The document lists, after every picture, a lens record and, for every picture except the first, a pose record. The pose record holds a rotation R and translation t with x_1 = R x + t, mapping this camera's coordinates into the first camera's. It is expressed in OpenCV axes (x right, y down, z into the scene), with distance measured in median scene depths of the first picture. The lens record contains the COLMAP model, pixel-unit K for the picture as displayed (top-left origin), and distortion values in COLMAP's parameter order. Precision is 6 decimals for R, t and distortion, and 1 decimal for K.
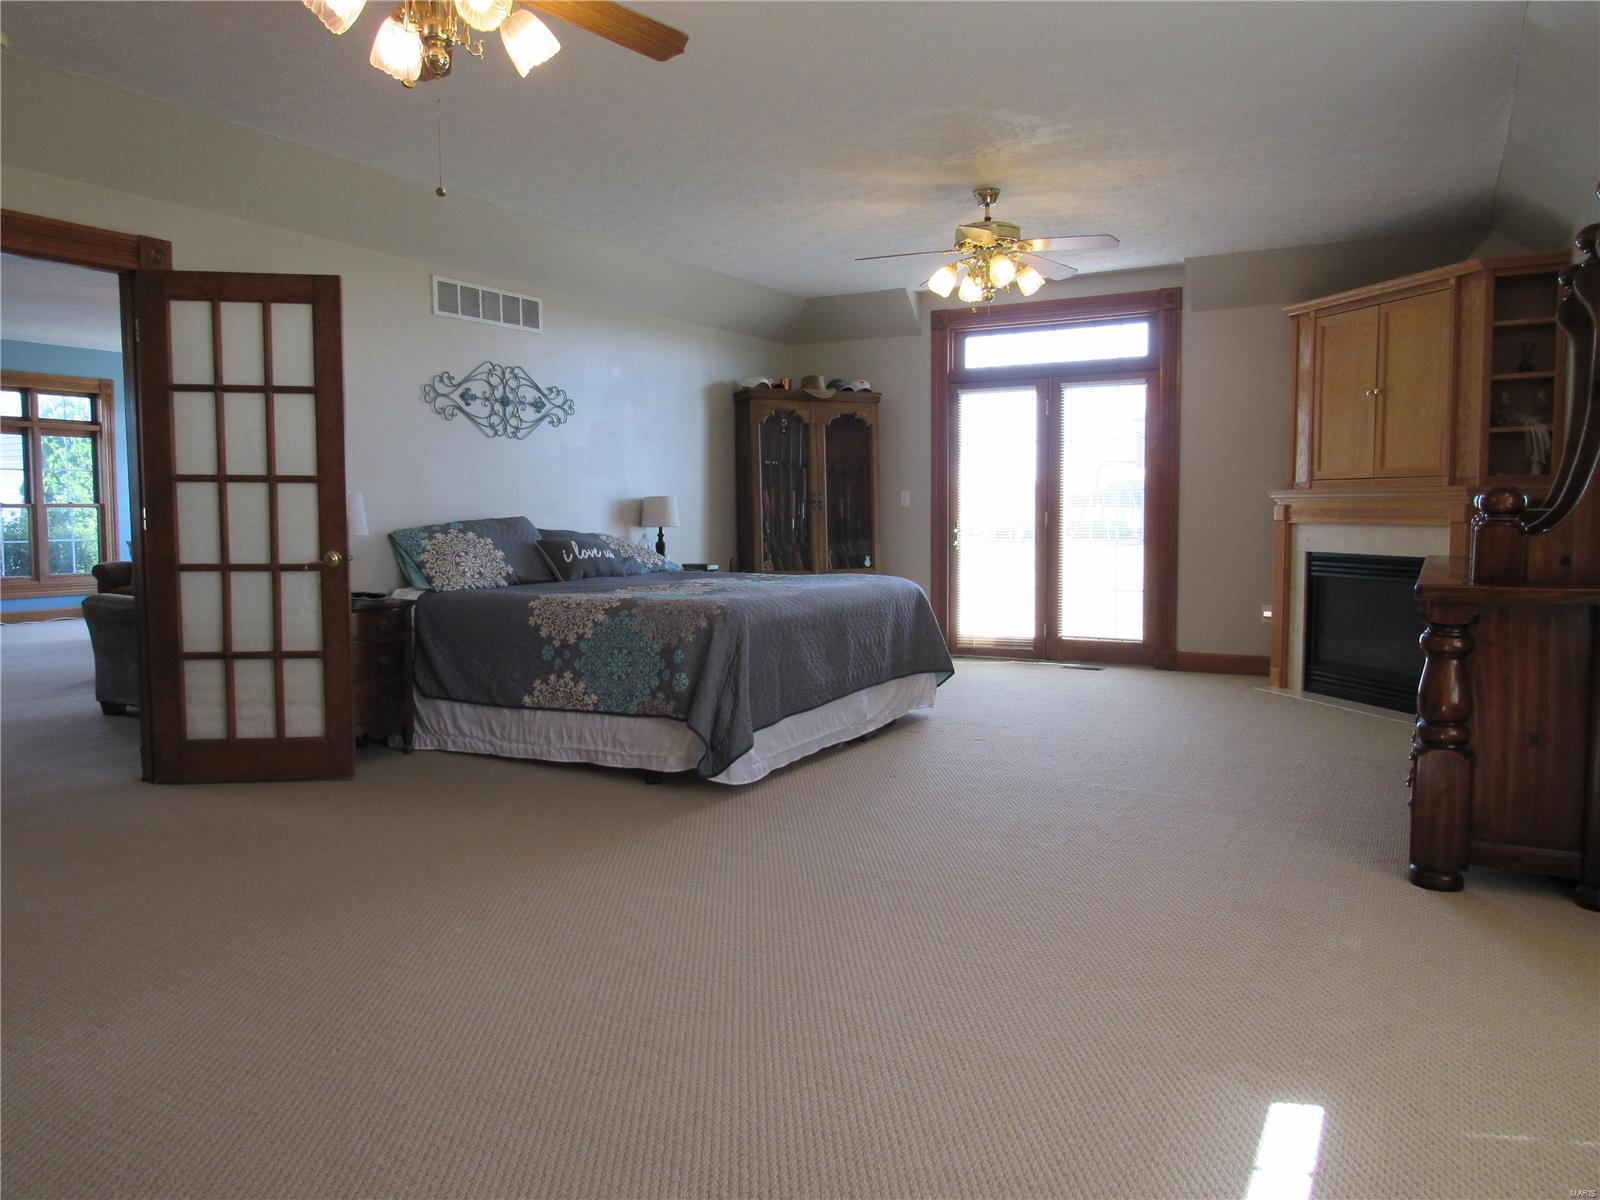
lens RADIAL K [[1139.7, 0, 797.8], [0, 1139.7, 601.1], [0, 0, 1]] dist [-0.002064, -0.047500]
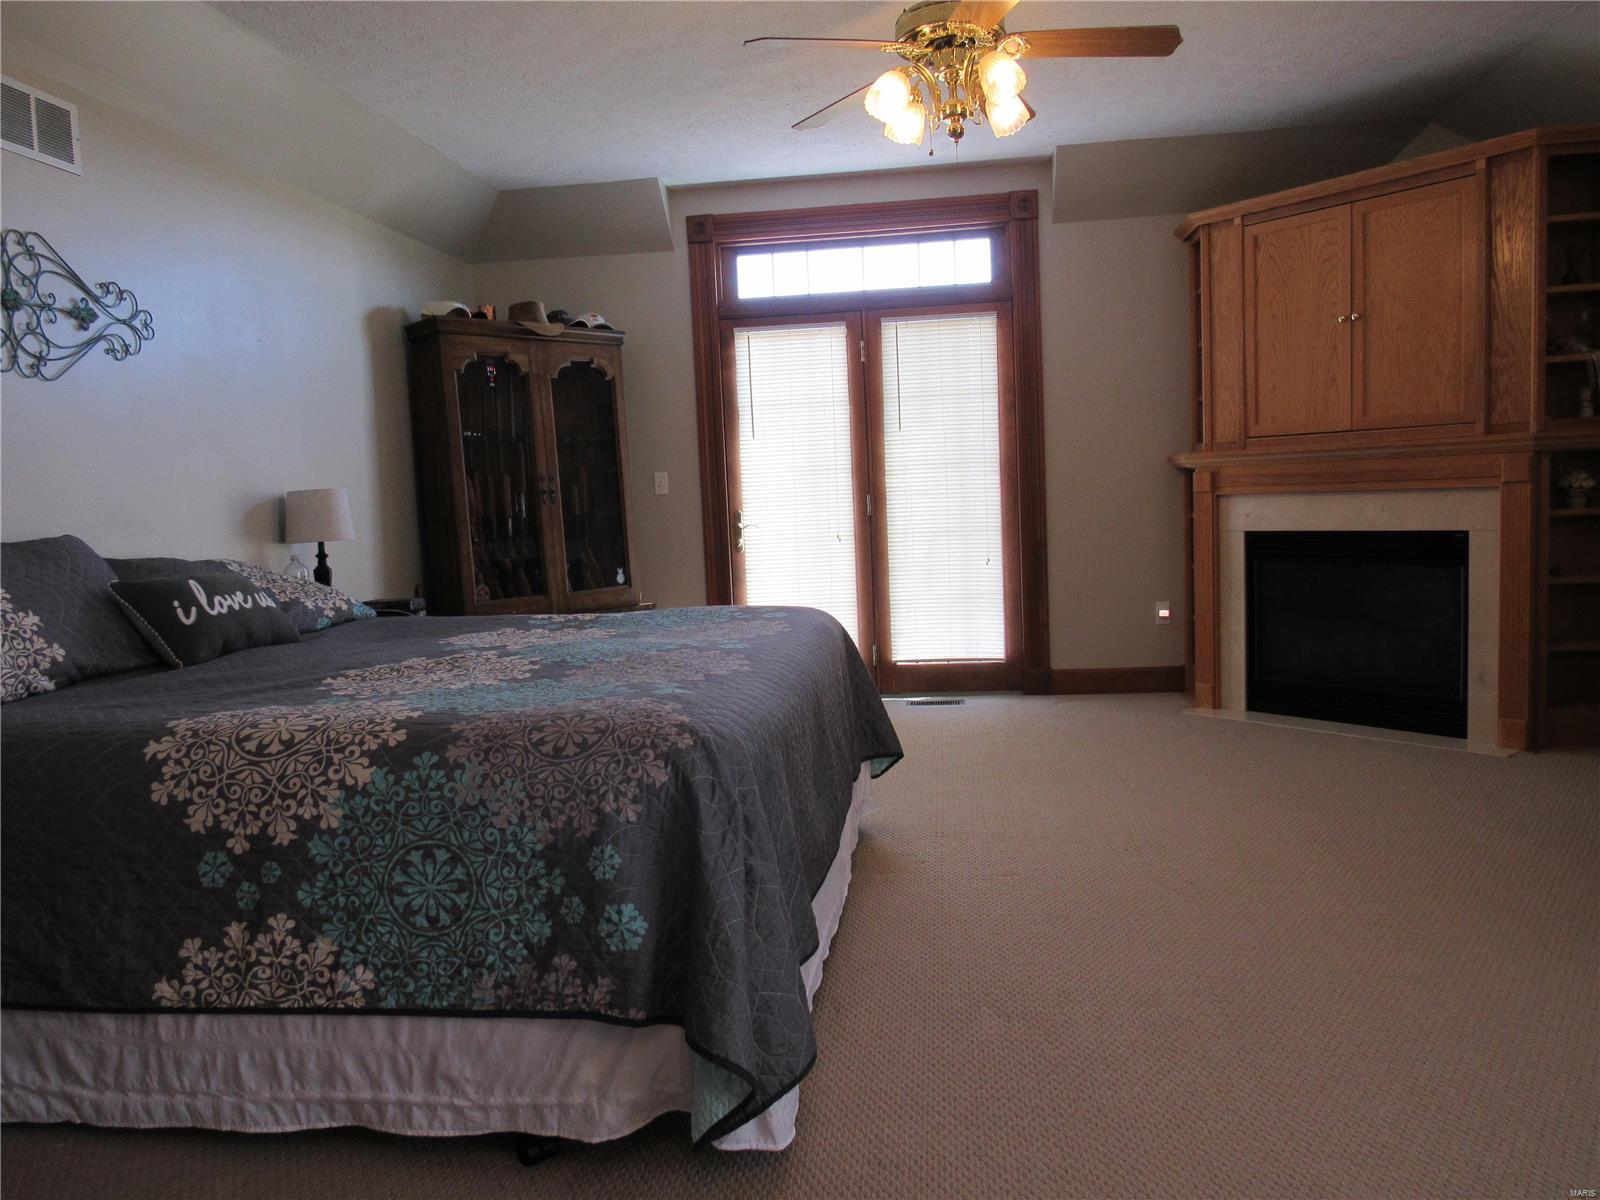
lens RADIAL K [[1193.4, 0, 838.6], [0, 1193.4, 603.7], [0, 0, 1]] dist [-0.021783, -0.005500]
pose [[0.924938, -0.070513, 0.373520, -0.125951], [0.068551, 0.997475, 0.018554, -0.031753], [-0.373886, 0.008444, 0.927436, 0.402161]]
